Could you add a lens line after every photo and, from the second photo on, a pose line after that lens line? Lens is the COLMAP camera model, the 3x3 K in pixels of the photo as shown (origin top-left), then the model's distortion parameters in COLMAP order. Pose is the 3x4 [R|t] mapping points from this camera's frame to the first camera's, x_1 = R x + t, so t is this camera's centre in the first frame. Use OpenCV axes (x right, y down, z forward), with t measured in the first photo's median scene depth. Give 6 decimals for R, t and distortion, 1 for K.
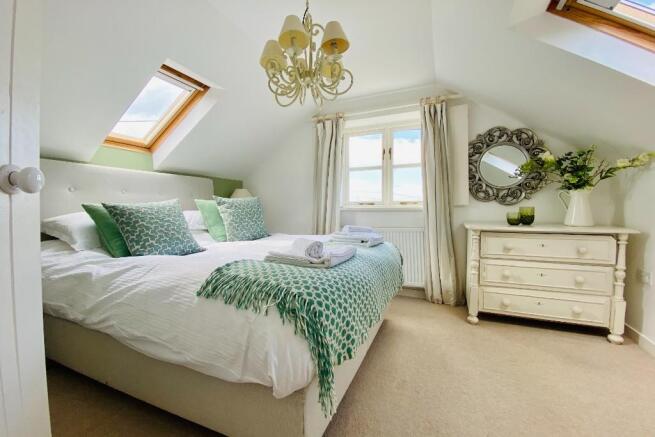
lens RADIAL K [[273.2, 0, 332.6], [0, 273.2, 214.2], [0, 0, 1]] dist [0.033294, -0.026590]
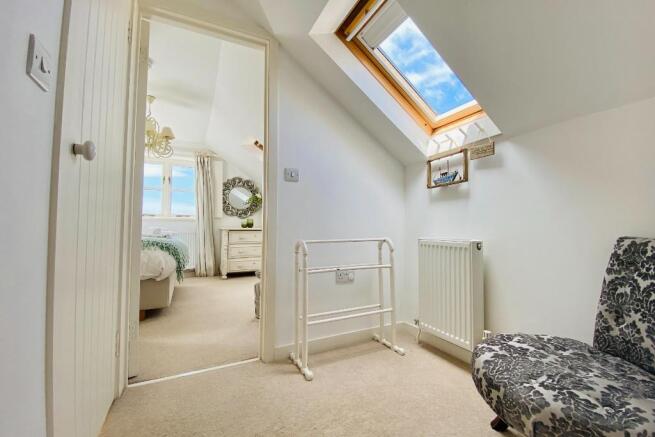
lens RADIAL K [[273.2, 0, 332.6], [0, 273.2, 214.2], [0, 0, 1]] dist [0.033294, -0.026590]
pose [[0.647940, 0.047406, 0.760215, -0.401436], [0.011676, 0.997326, -0.072143, 0.081169], [-0.761602, 0.055621, 0.645654, -0.700647]]
